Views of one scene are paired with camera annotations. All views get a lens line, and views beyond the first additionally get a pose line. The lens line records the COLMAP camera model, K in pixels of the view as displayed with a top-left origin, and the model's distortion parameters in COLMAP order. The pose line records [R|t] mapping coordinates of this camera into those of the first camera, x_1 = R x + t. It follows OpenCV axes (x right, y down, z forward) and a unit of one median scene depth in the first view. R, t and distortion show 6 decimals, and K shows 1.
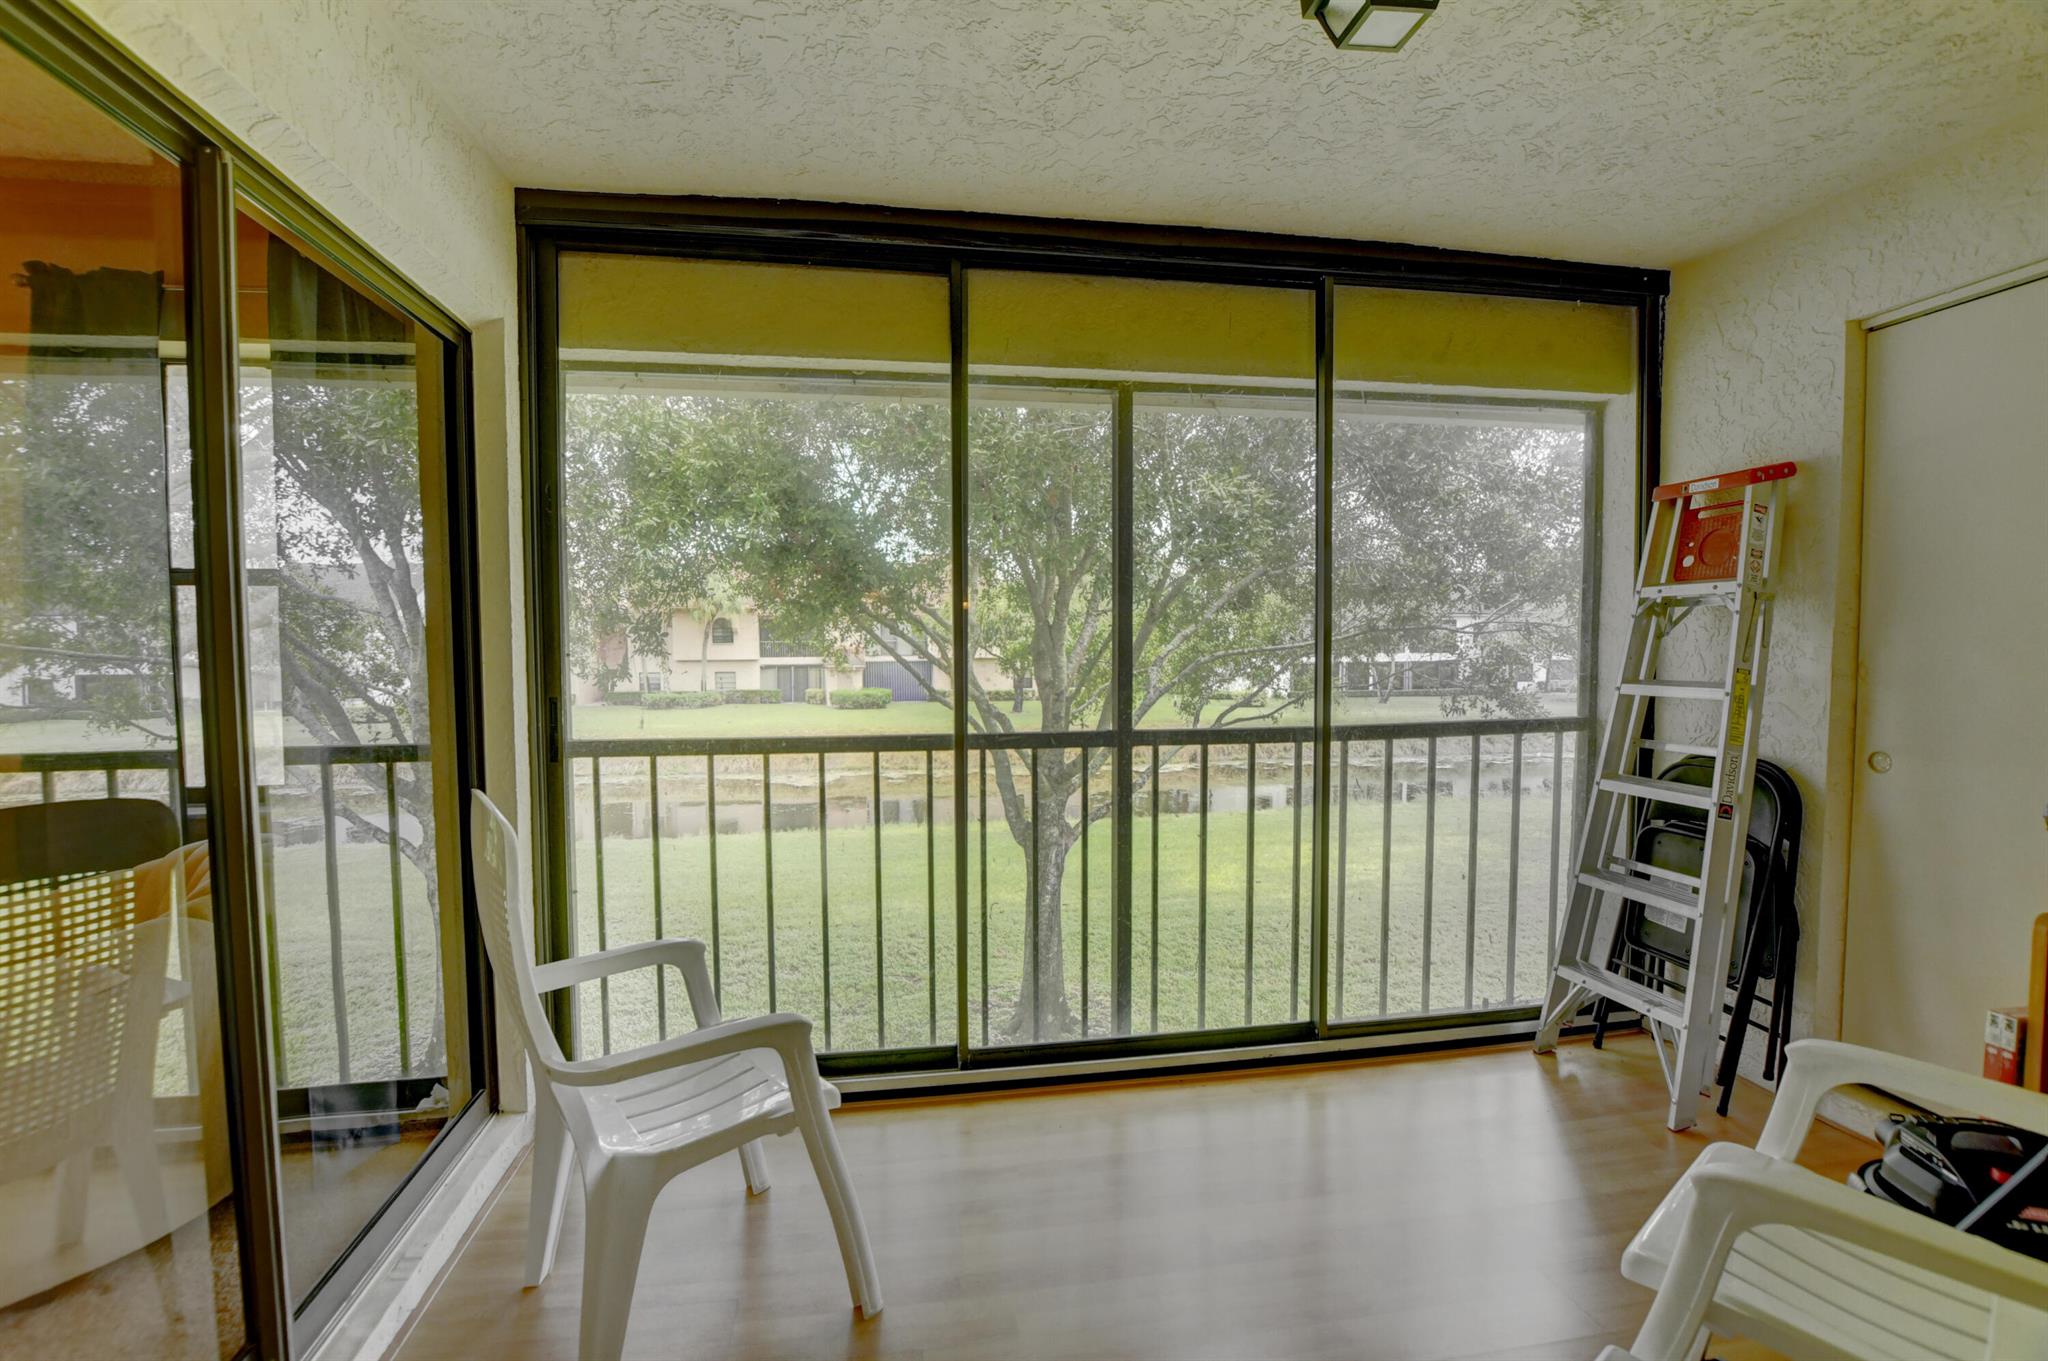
lens RADIAL K [[907.4, 0, 1025.5], [0, 907.4, 687.3], [0, 0, 1]] dist [-0.034289, 0.005232]
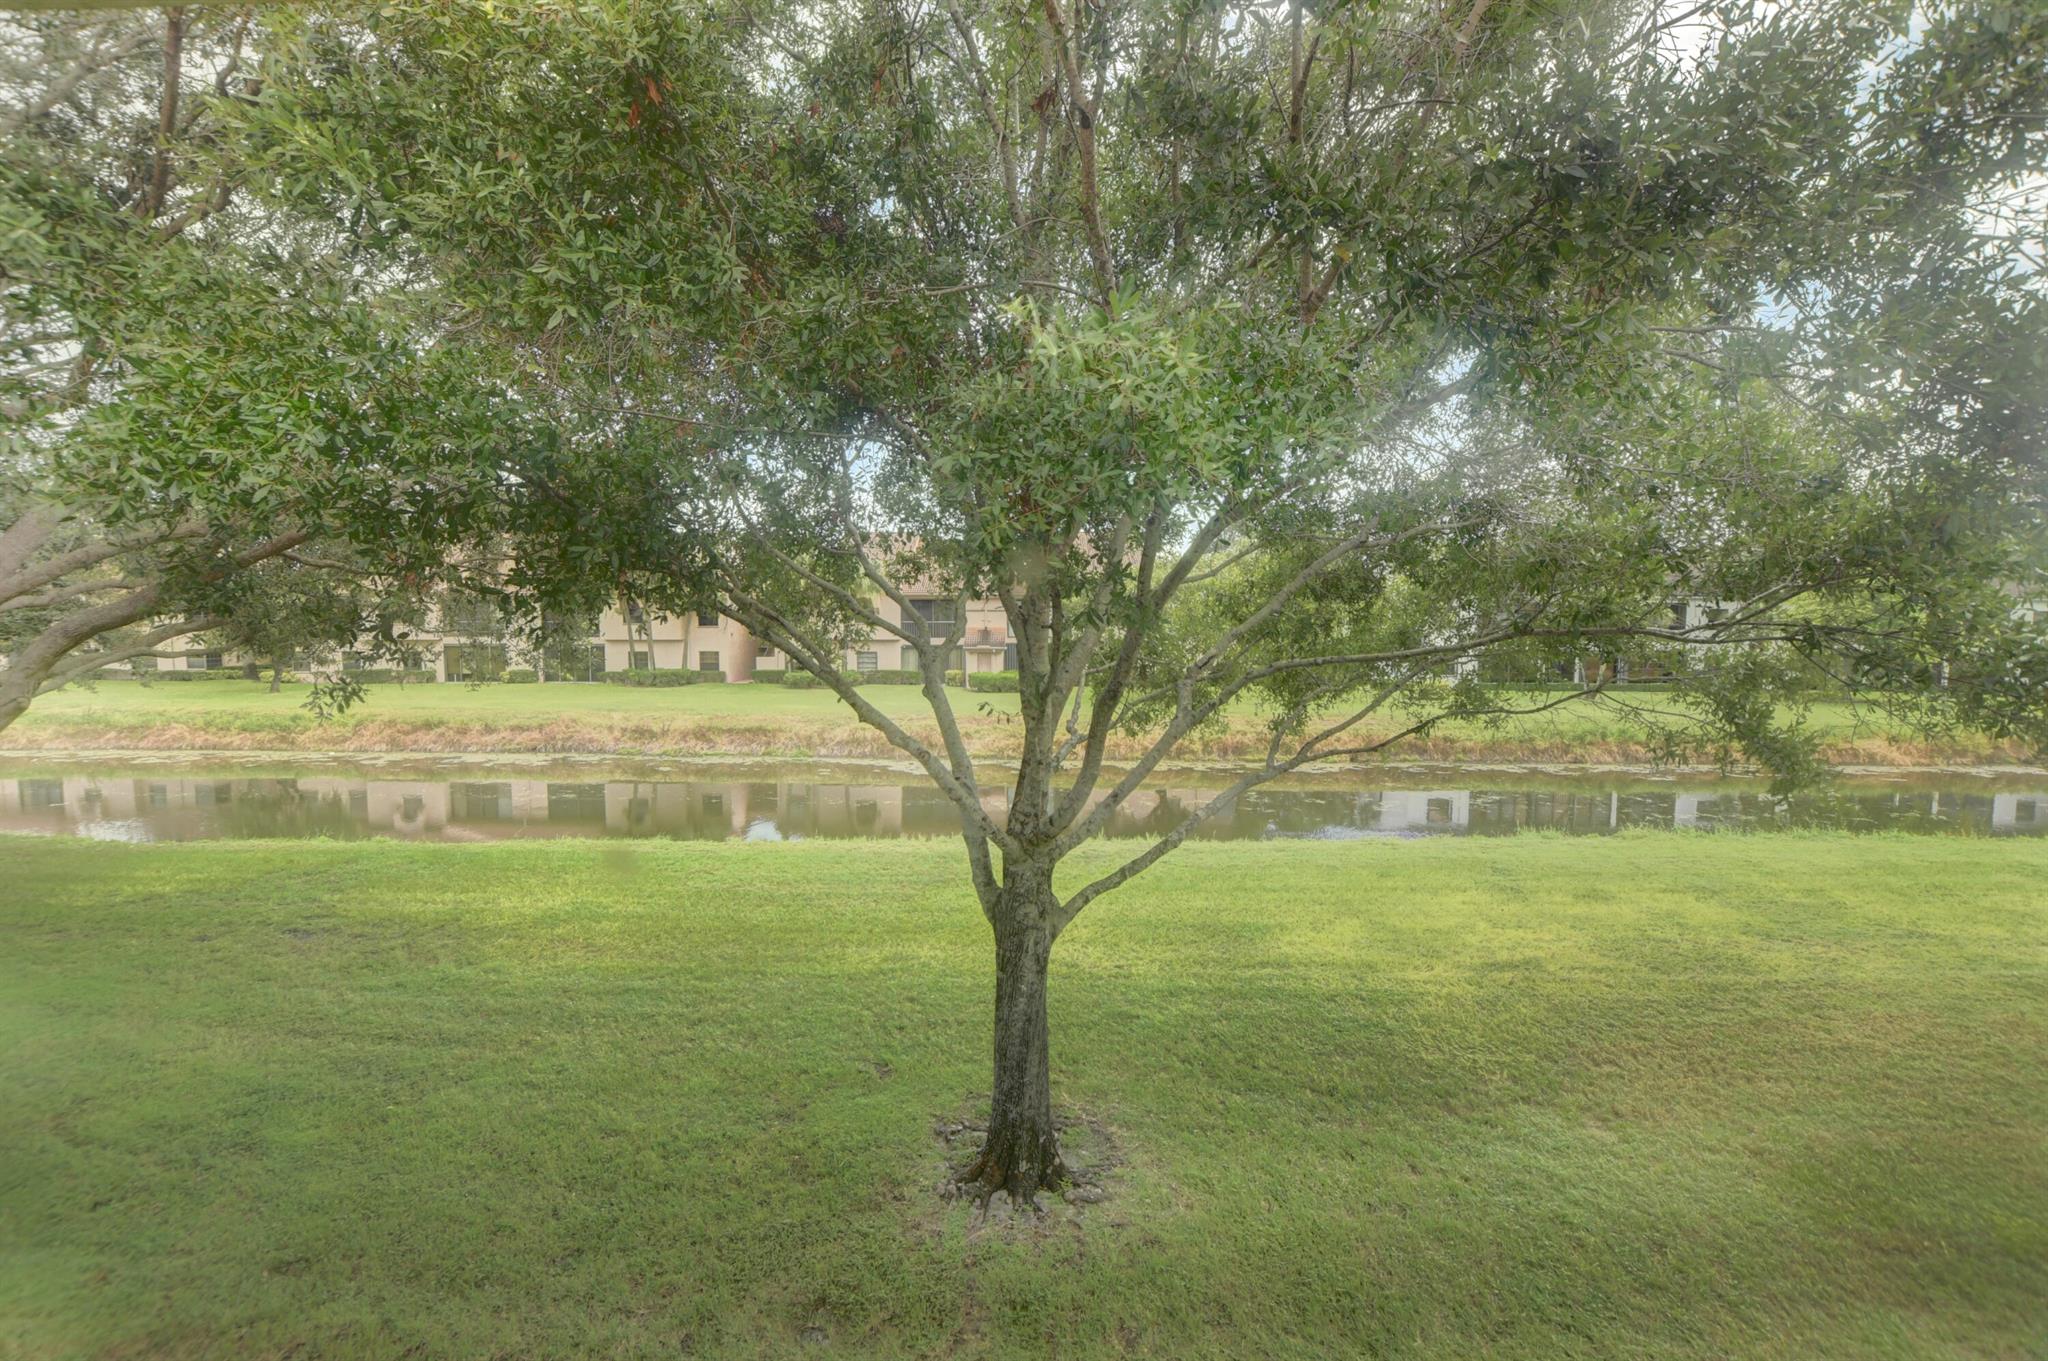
lens RADIAL K [[907.4, 0, 1021.7], [0, 907.4, 684.3], [0, 0, 1]] dist [-0.034289, 0.005232]
pose [[0.981355, 0.023929, -0.190706, 0.152602], [-0.020456, 0.999588, 0.020159, -0.031093], [0.191110, -0.015882, 0.981440, 0.303527]]
